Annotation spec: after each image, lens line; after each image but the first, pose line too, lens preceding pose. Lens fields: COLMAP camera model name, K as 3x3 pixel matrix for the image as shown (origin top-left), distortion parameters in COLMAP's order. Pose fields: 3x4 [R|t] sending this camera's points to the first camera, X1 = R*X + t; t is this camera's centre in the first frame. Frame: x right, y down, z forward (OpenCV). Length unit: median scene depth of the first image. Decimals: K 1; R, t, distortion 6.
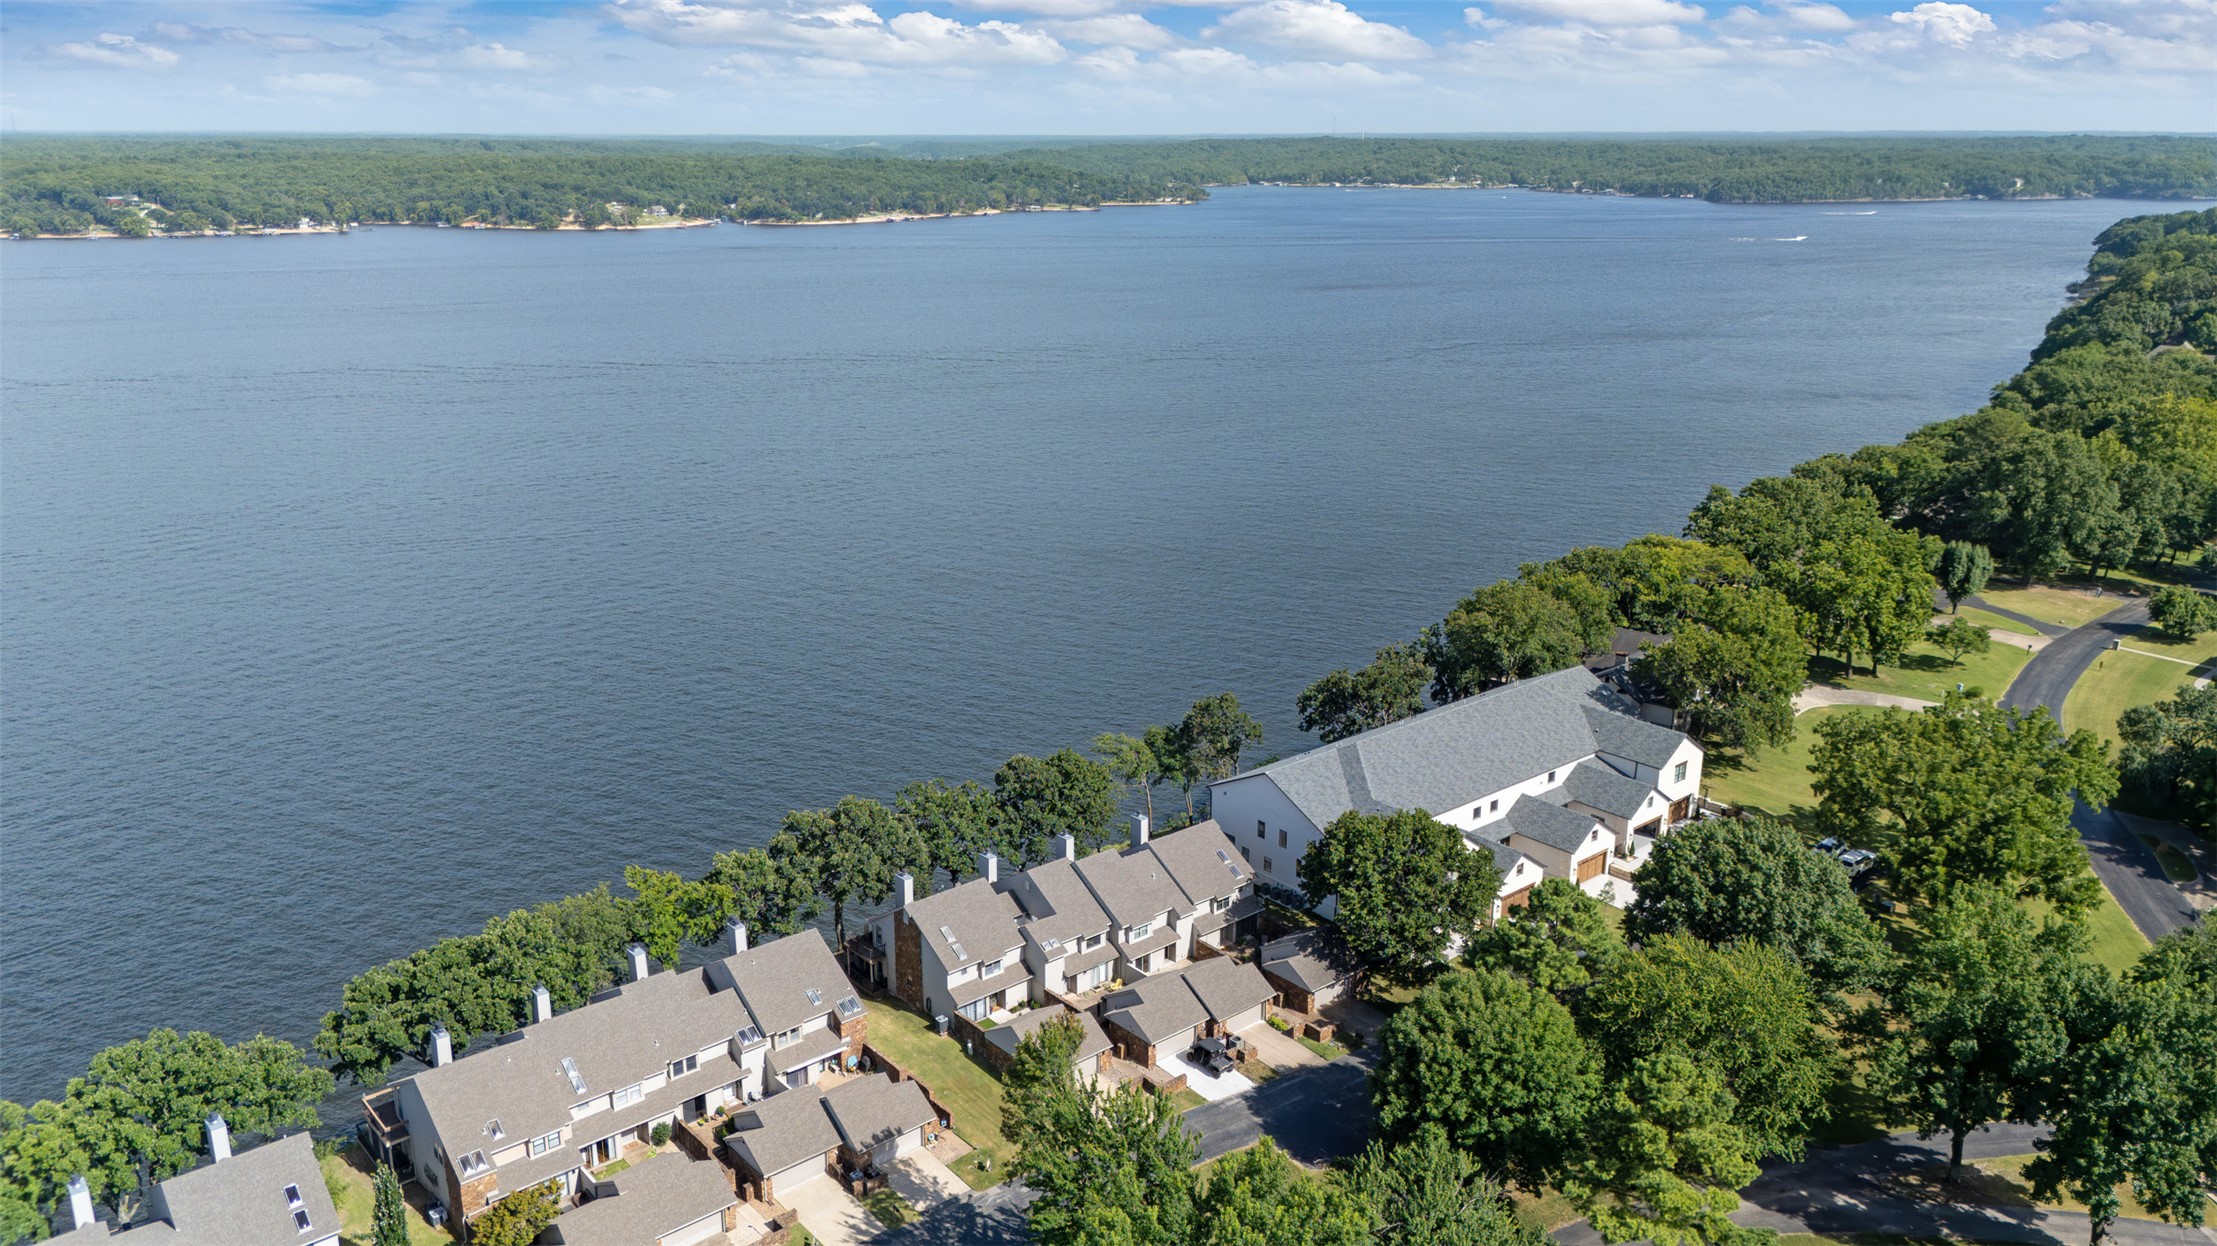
lens RADIAL K [[1606.7, 0, 1084.1], [0, 1606.7, 618.3], [0, 0, 1]] dist [0.095819, -0.099438]
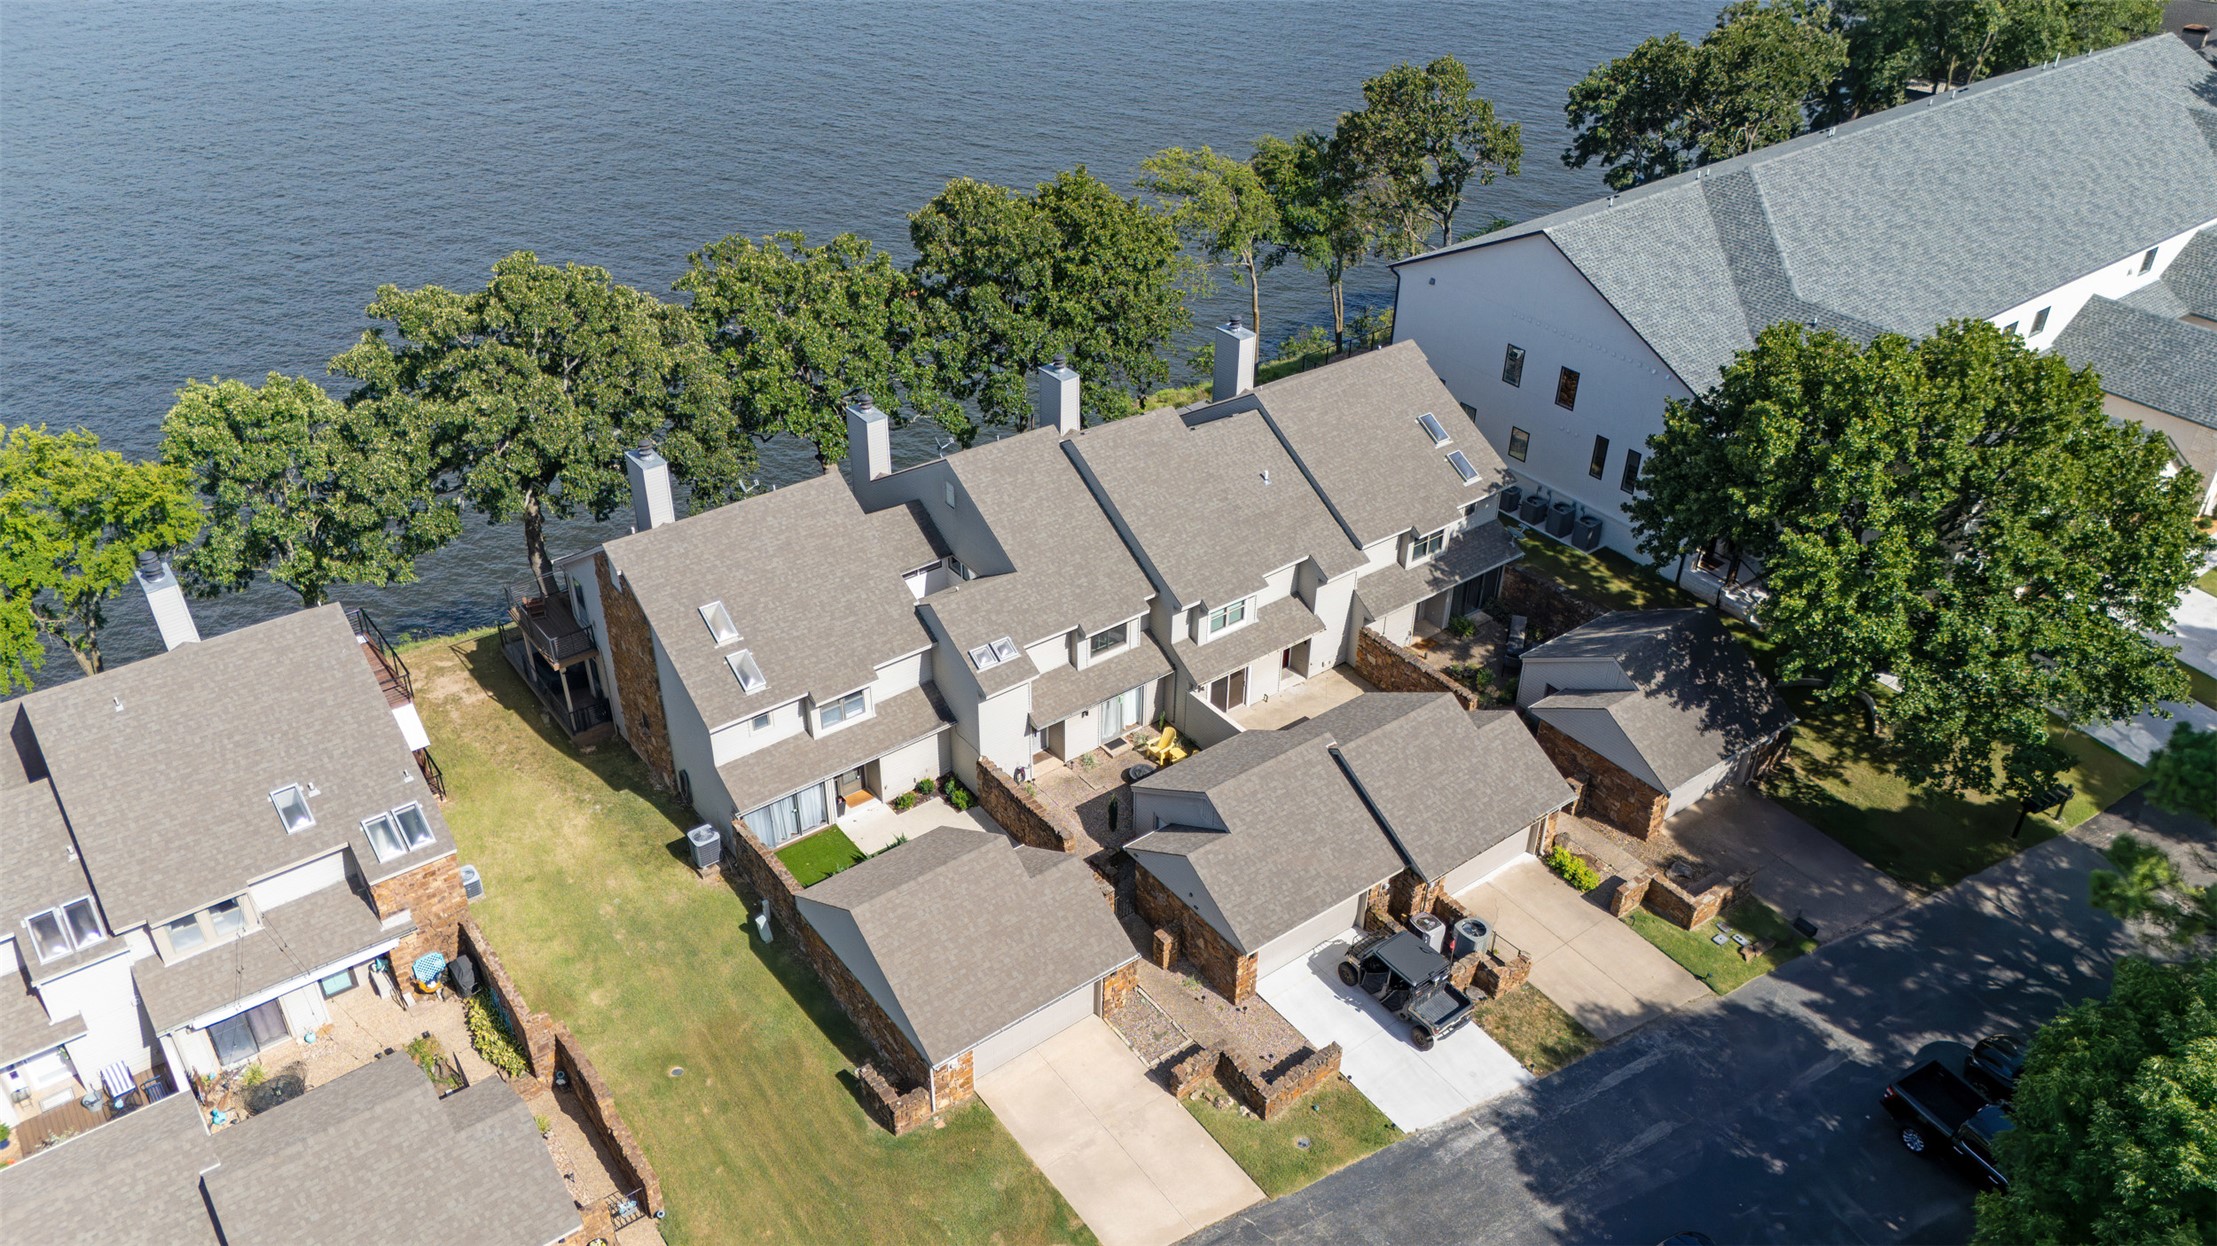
lens RADIAL K [[1606.7, 0, 1084.1], [0, 1606.7, 618.3], [0, 0, 1]] dist [0.095819, -0.099438]
pose [[0.998325, 0.034722, -0.046286, 0.017432], [-0.019762, 0.956444, 0.291247, 0.076461], [0.054383, -0.289844, 0.955527, 0.597442]]
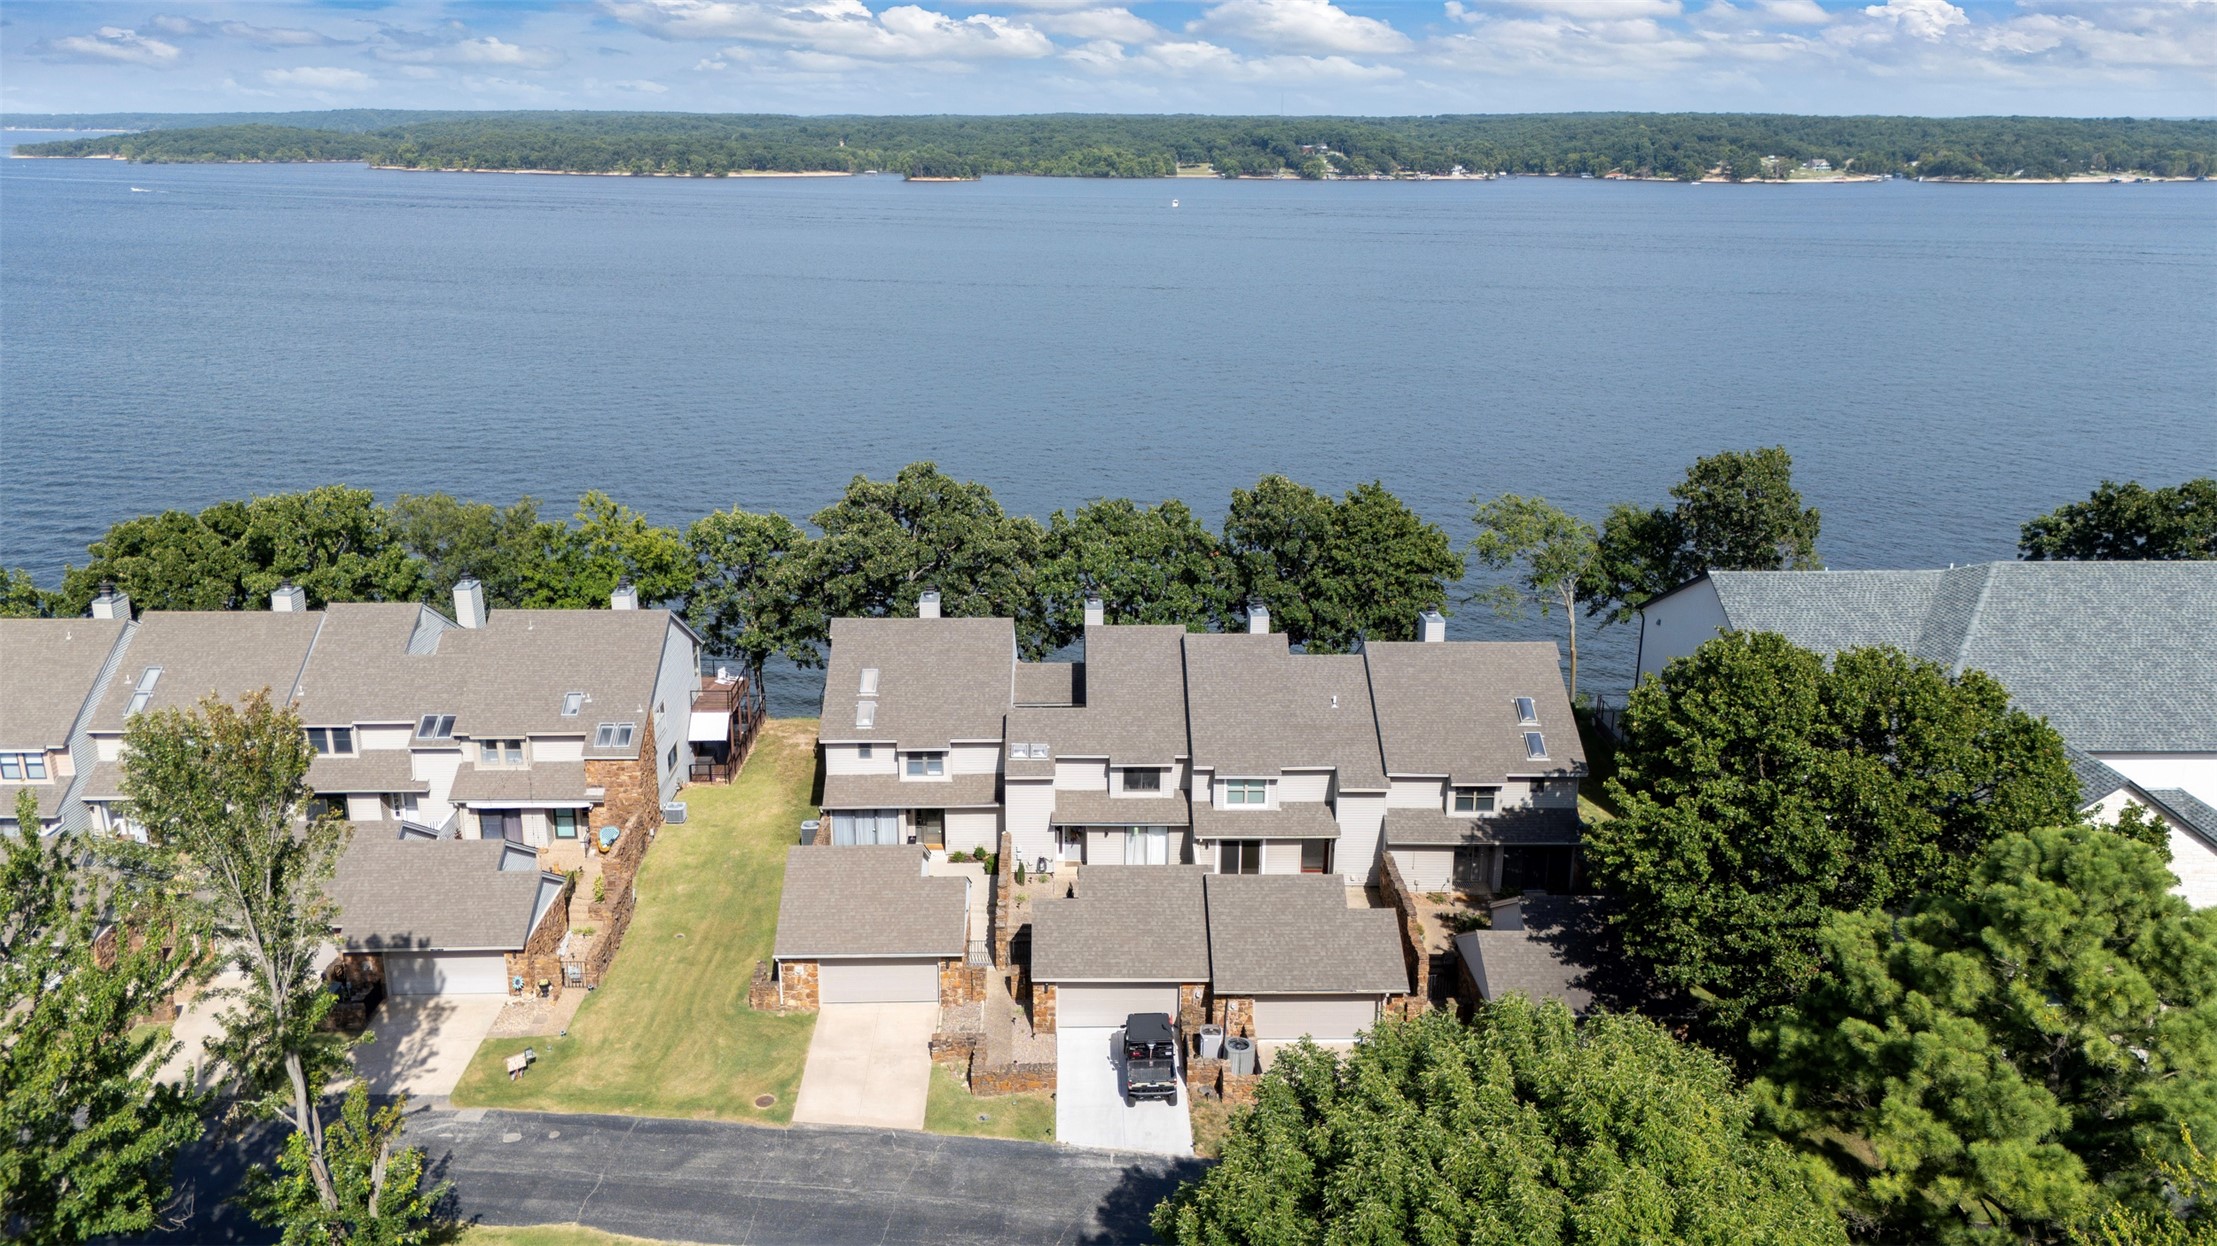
lens RADIAL K [[1606.7, 0, 1084.1], [0, 1606.7, 618.3], [0, 0, 1]] dist [0.095819, -0.099438]
pose [[0.780614, 0.190066, -0.595413, 0.267038], [-0.181154, 0.980552, 0.075508, 0.113339], [0.598185, 0.048919, 0.799863, 0.571702]]
